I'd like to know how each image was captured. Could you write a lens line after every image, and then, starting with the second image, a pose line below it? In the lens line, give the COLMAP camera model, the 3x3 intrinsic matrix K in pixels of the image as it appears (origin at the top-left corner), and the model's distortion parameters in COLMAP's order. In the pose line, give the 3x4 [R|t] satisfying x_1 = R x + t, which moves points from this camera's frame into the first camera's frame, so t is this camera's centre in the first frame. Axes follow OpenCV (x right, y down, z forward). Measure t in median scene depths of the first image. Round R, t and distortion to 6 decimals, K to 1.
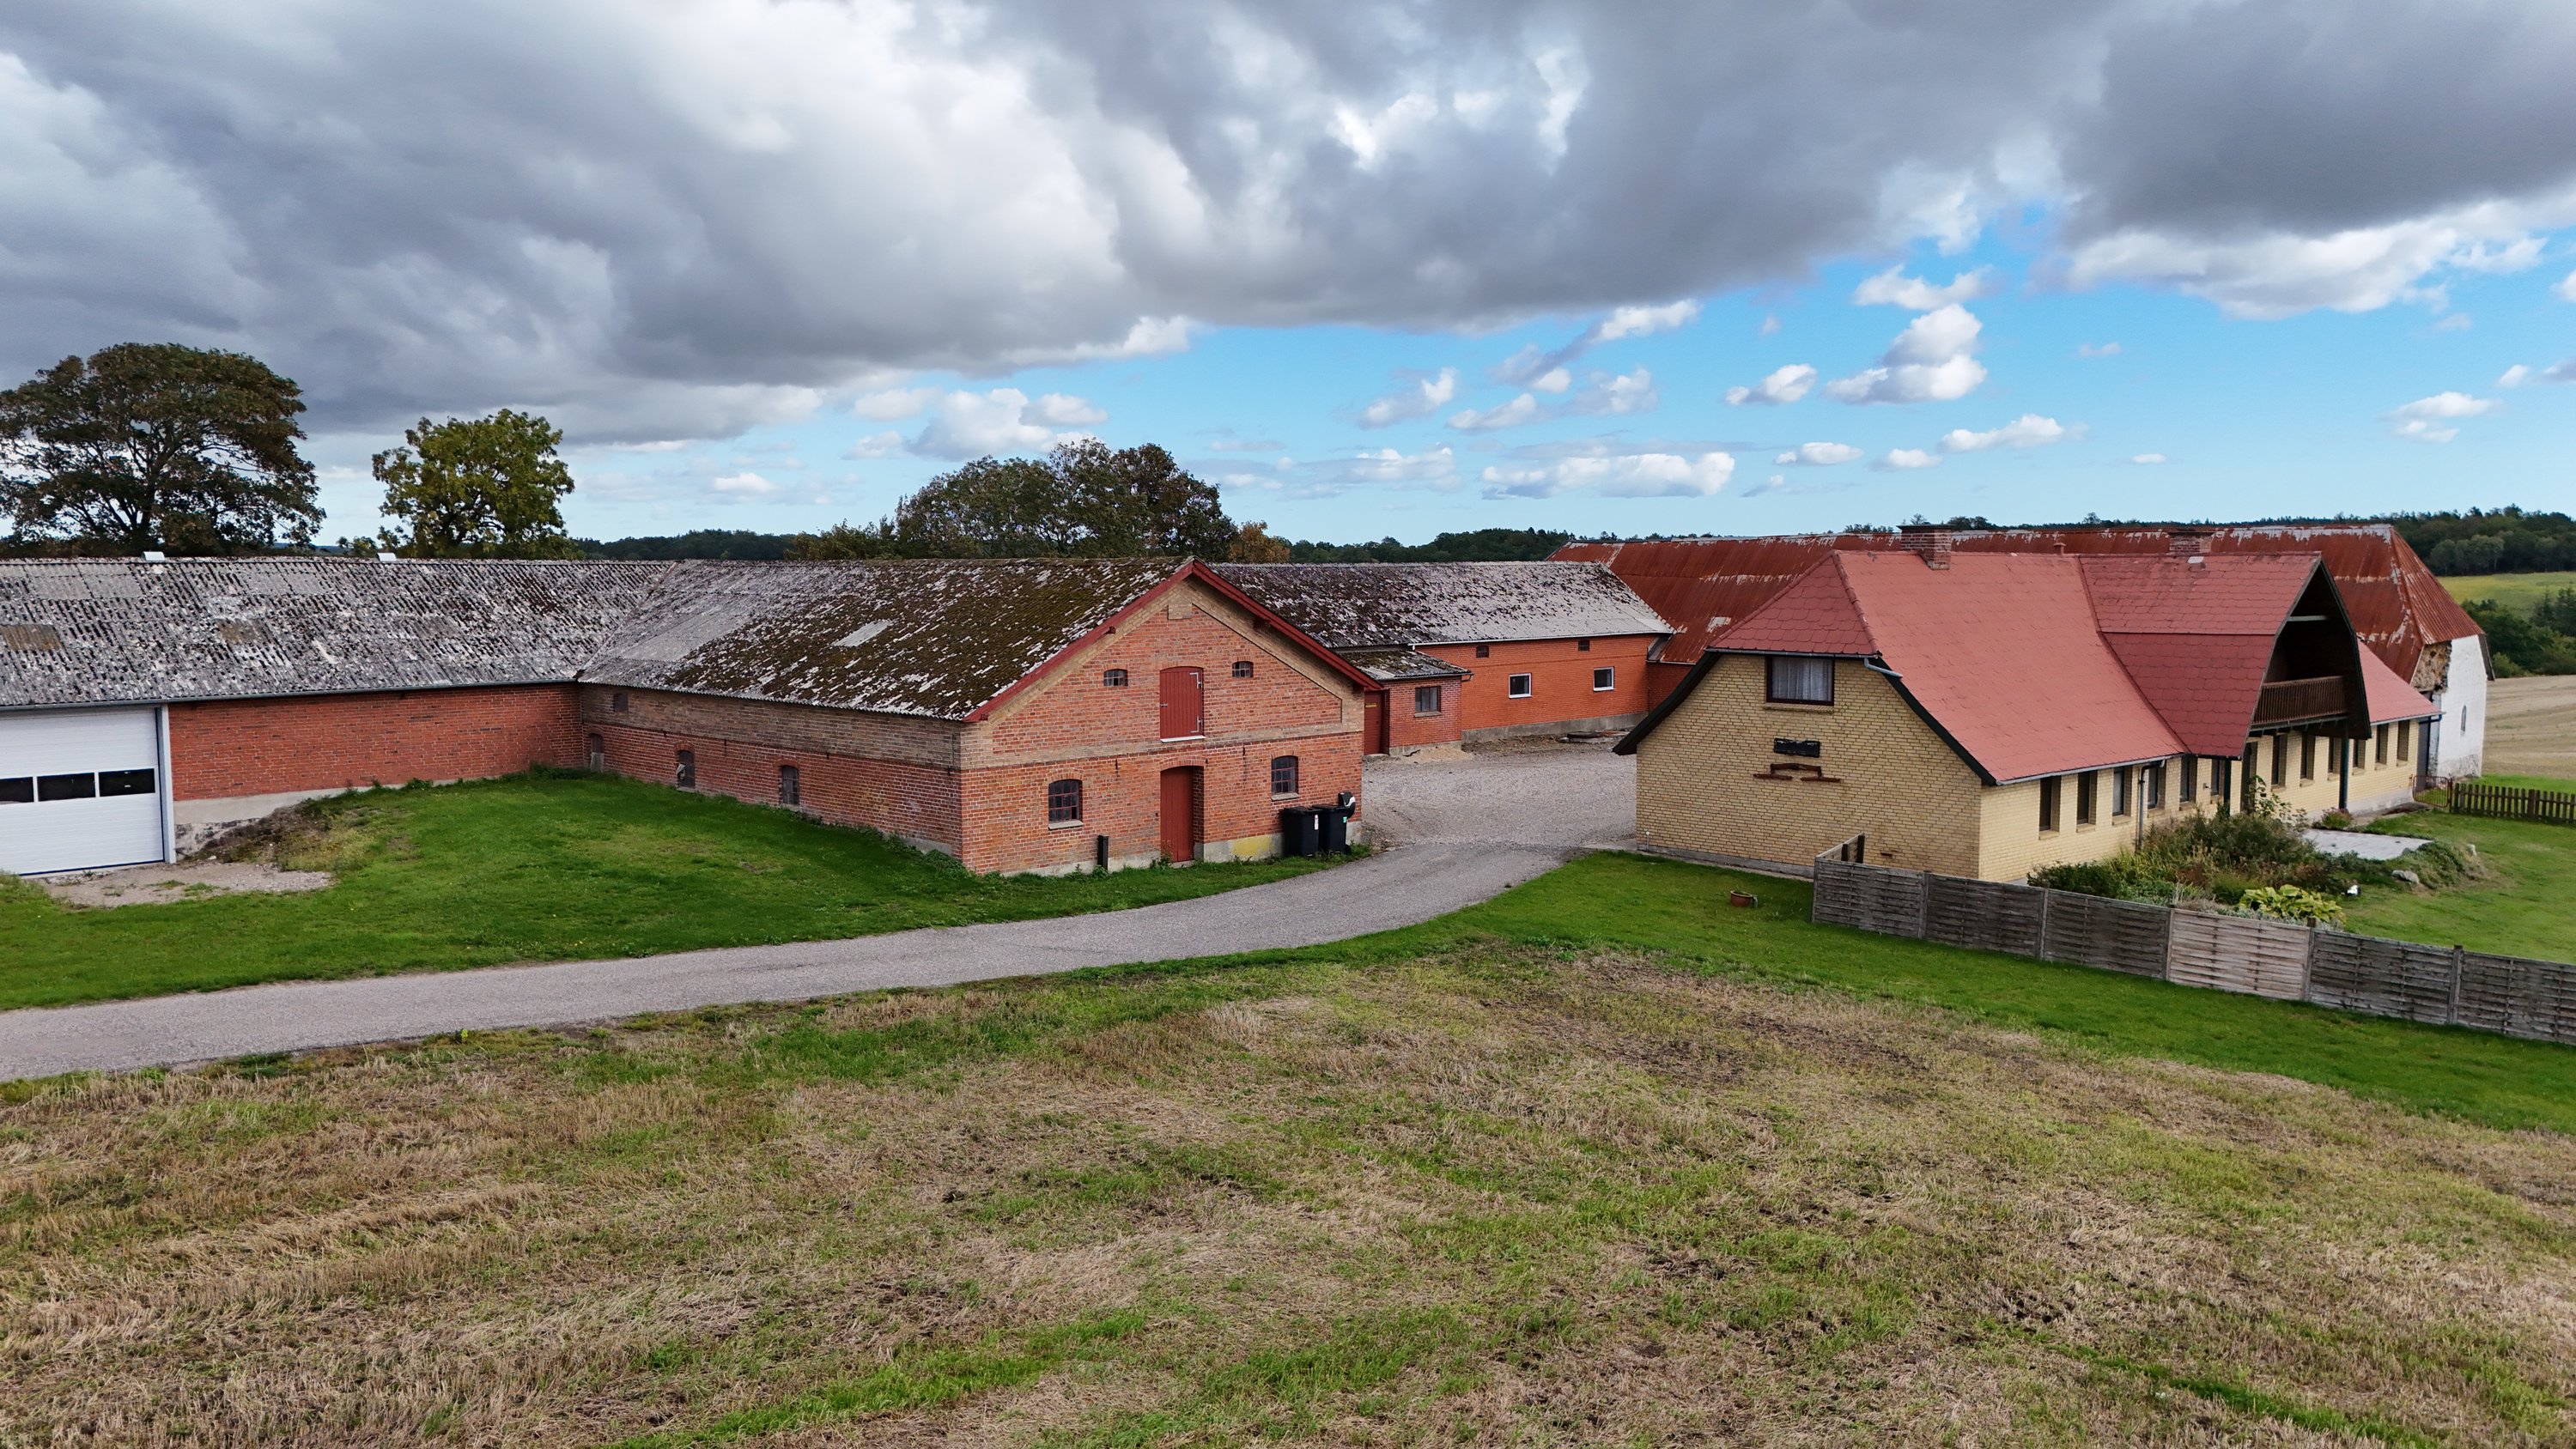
lens RADIAL K [[1889.8, 0, 1285.2], [0, 1889.8, 731.0], [0, 0, 1]] dist [0.082383, -0.084287]
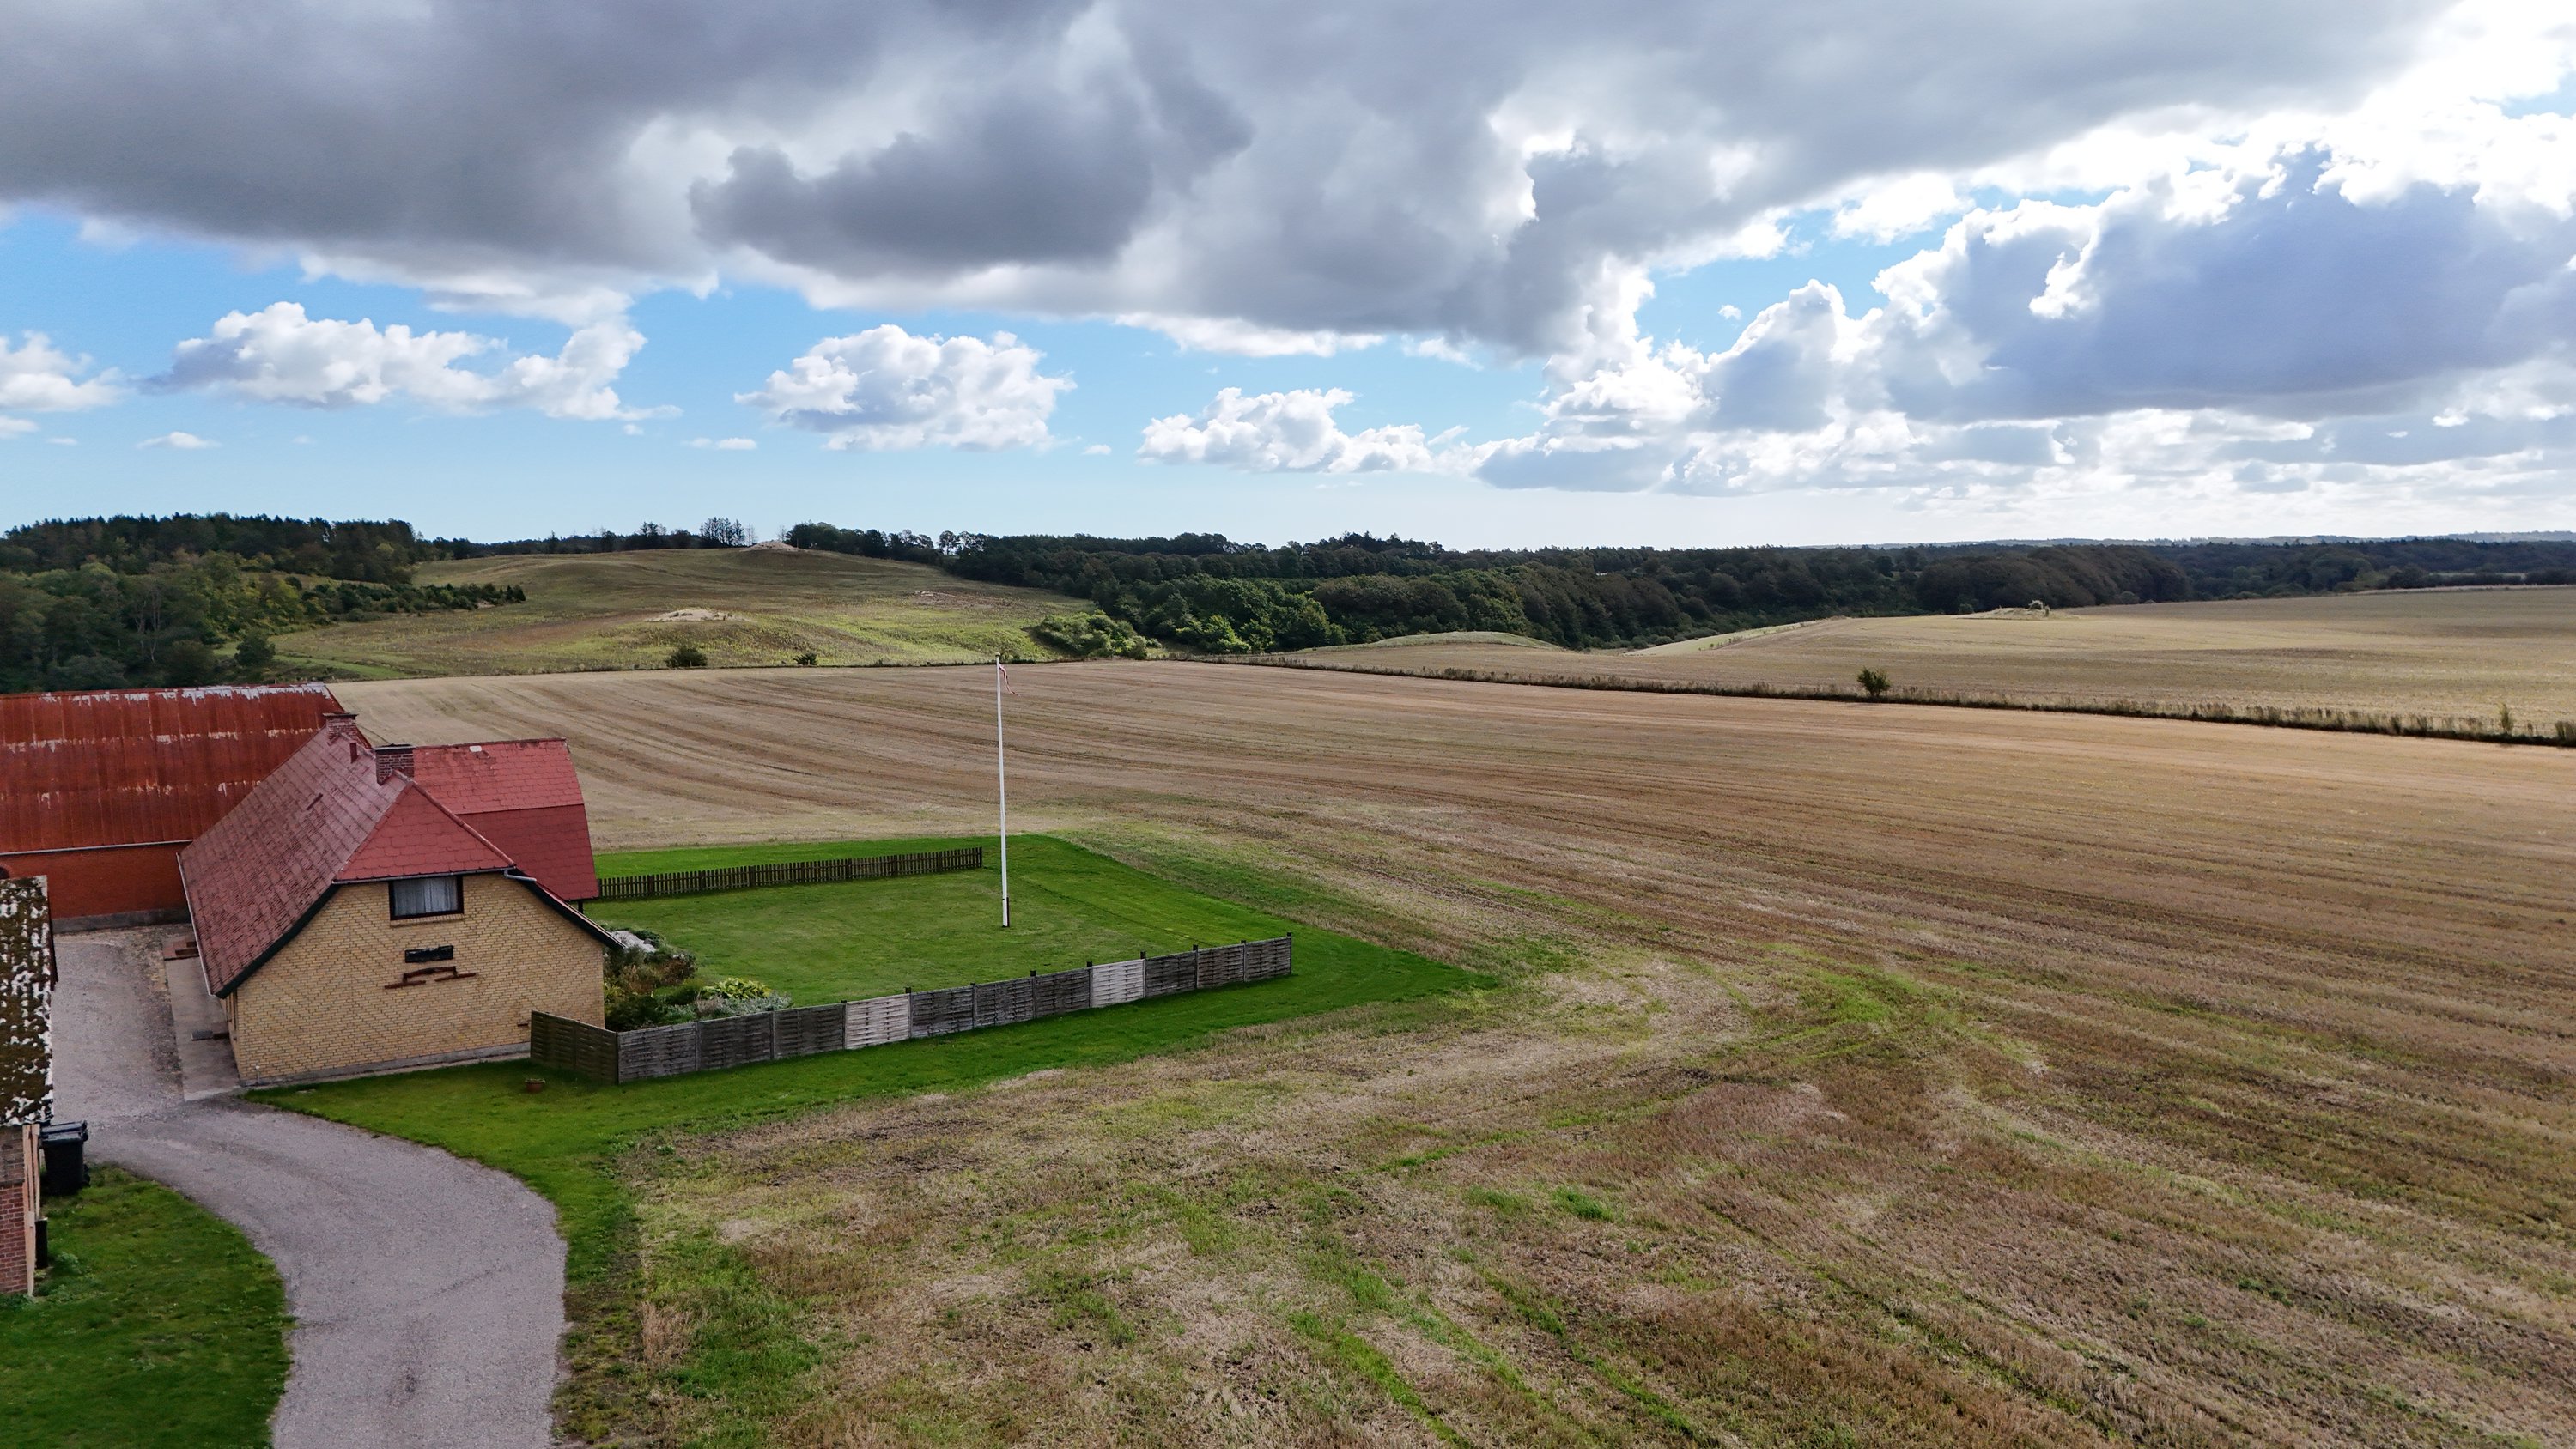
lens RADIAL K [[1889.8, 0, 1278.8], [0, 1889.8, 714.6], [0, 0, 1]] dist [0.082383, -0.084287]
pose [[0.208725, -0.078652, 0.974807, -0.749307], [0.097270, 0.993488, 0.059332, -0.155567], [-0.973125, 0.082436, 0.215016, 0.232790]]
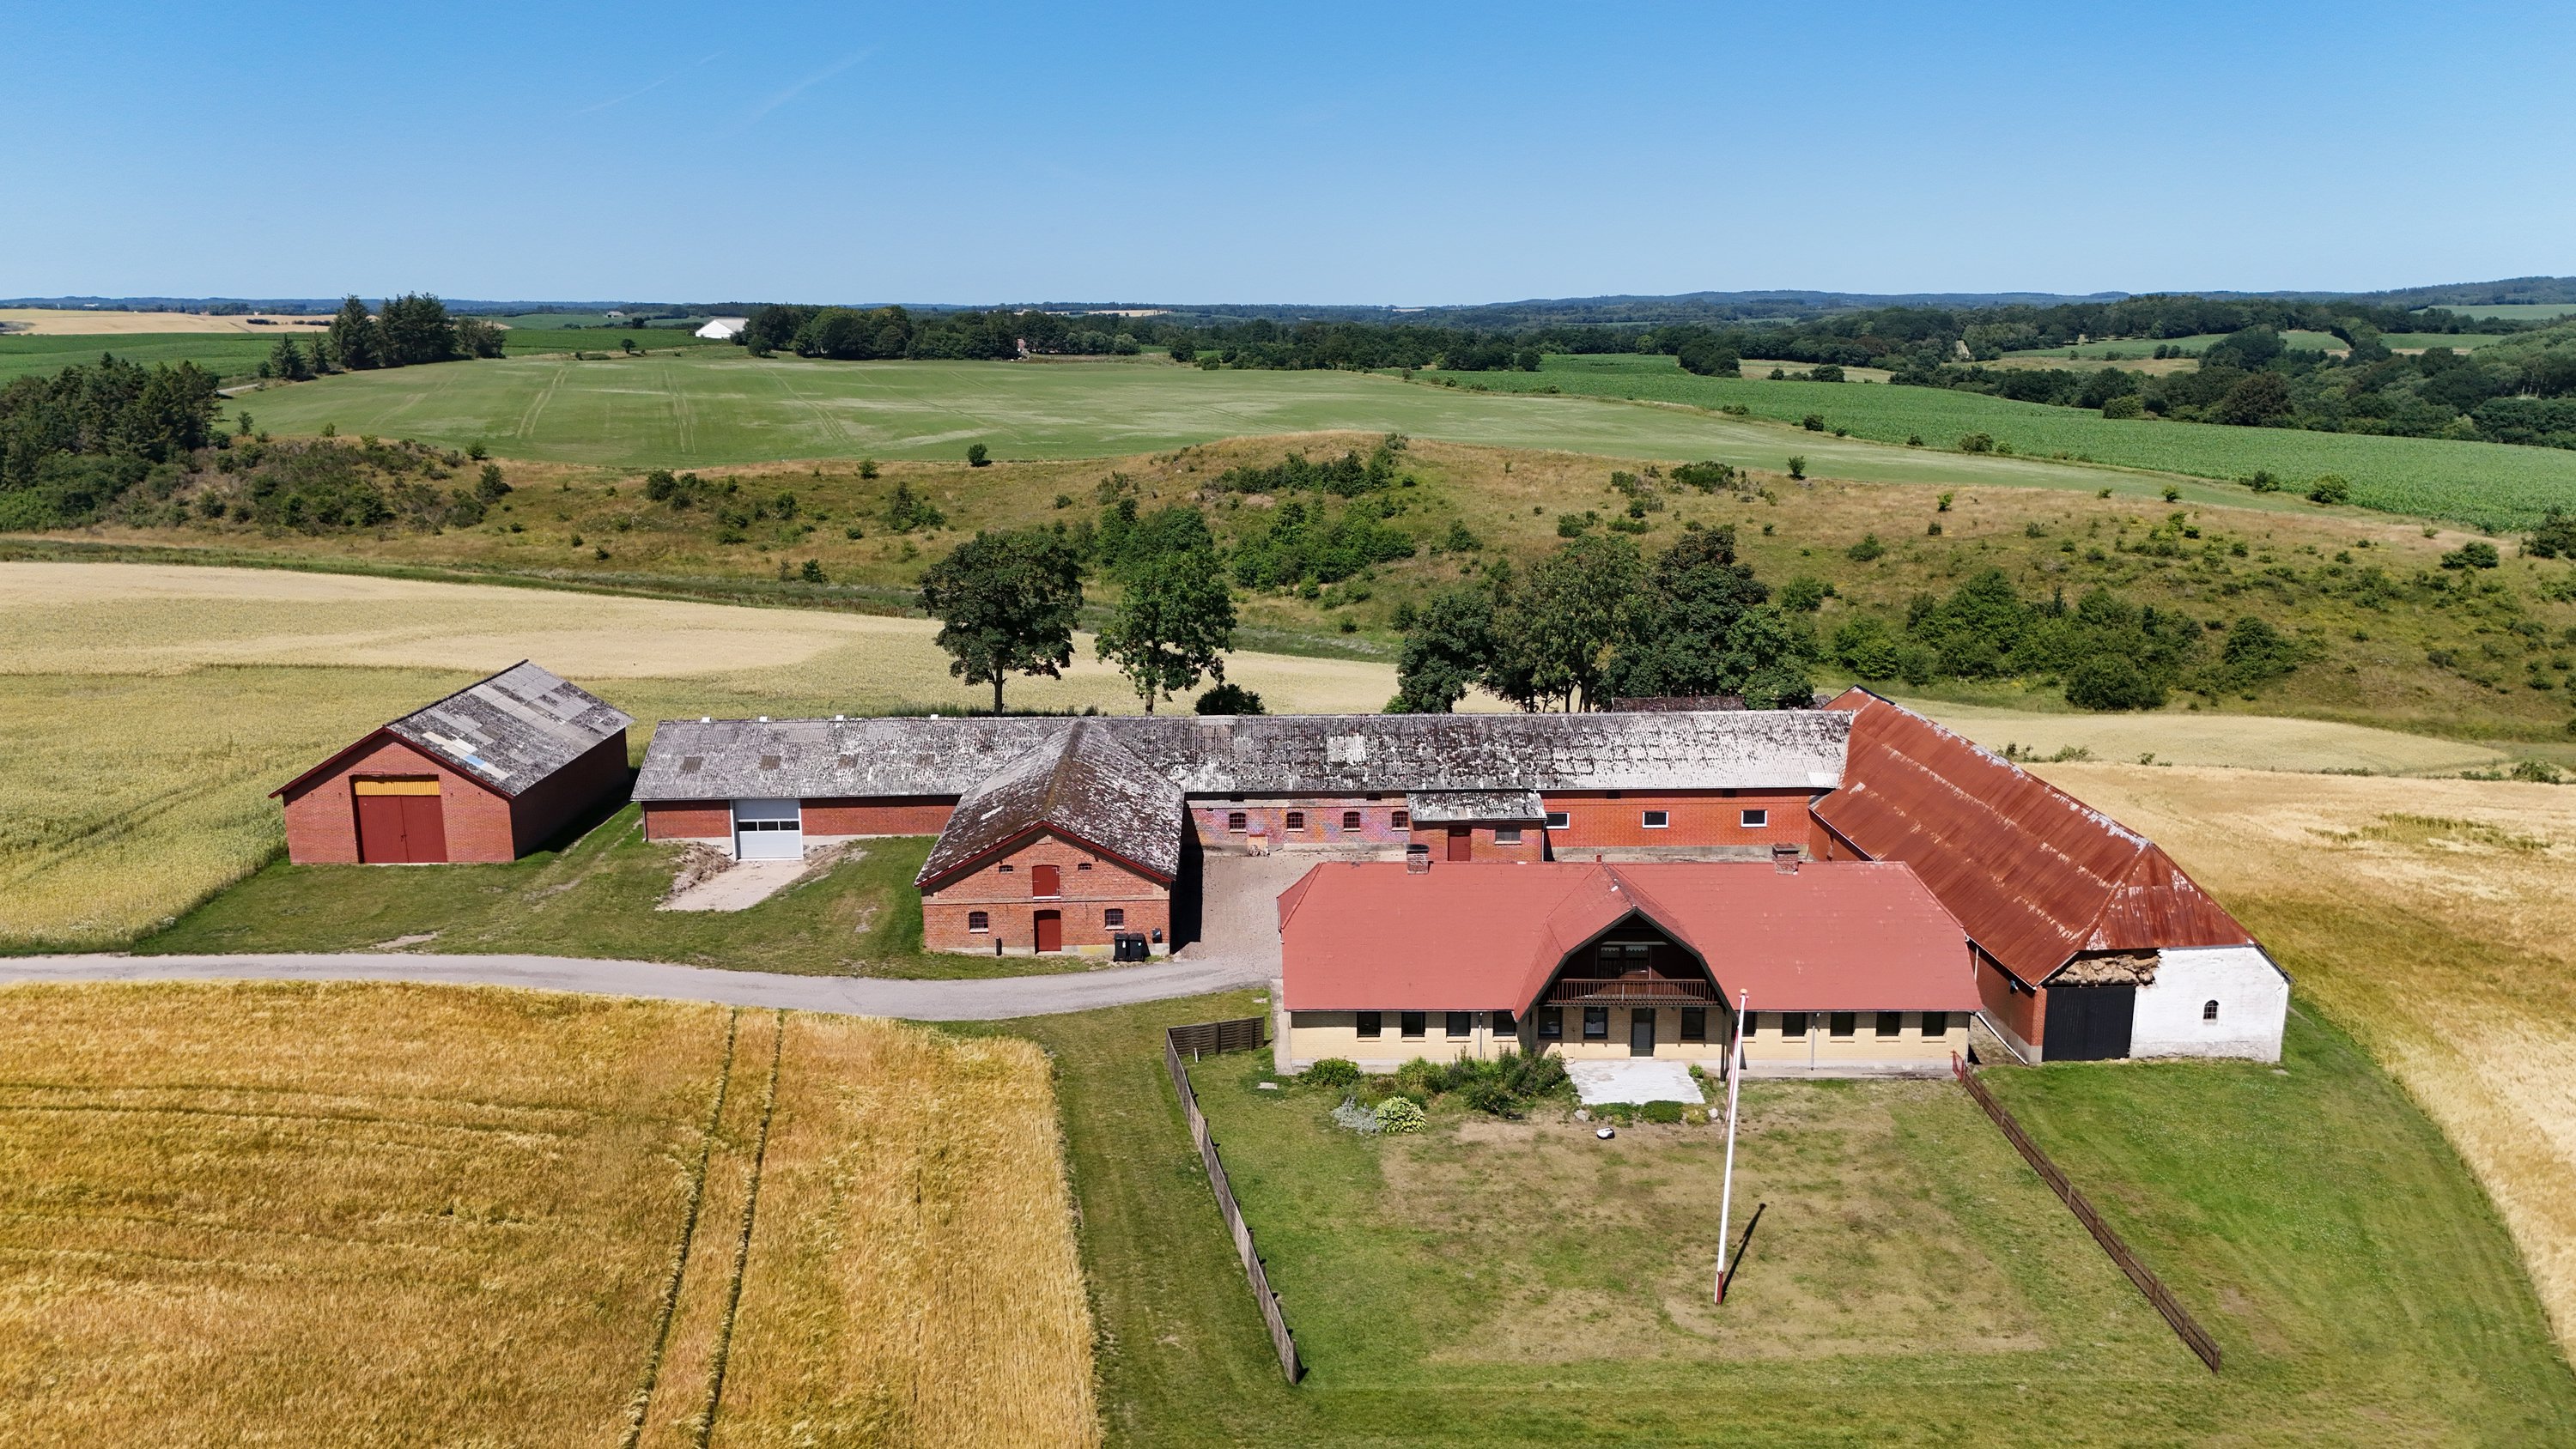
lens RADIAL K [[1889.8, 0, 1282.3], [0, 1889.8, 735.5], [0, 0, 1]] dist [0.082383, -0.084287]
pose [[0.737258, 0.146168, -0.659610, 1.476187], [-0.055799, 0.986154, 0.156162, -0.508157], [0.673303, -0.078326, 0.735206, -0.373419]]
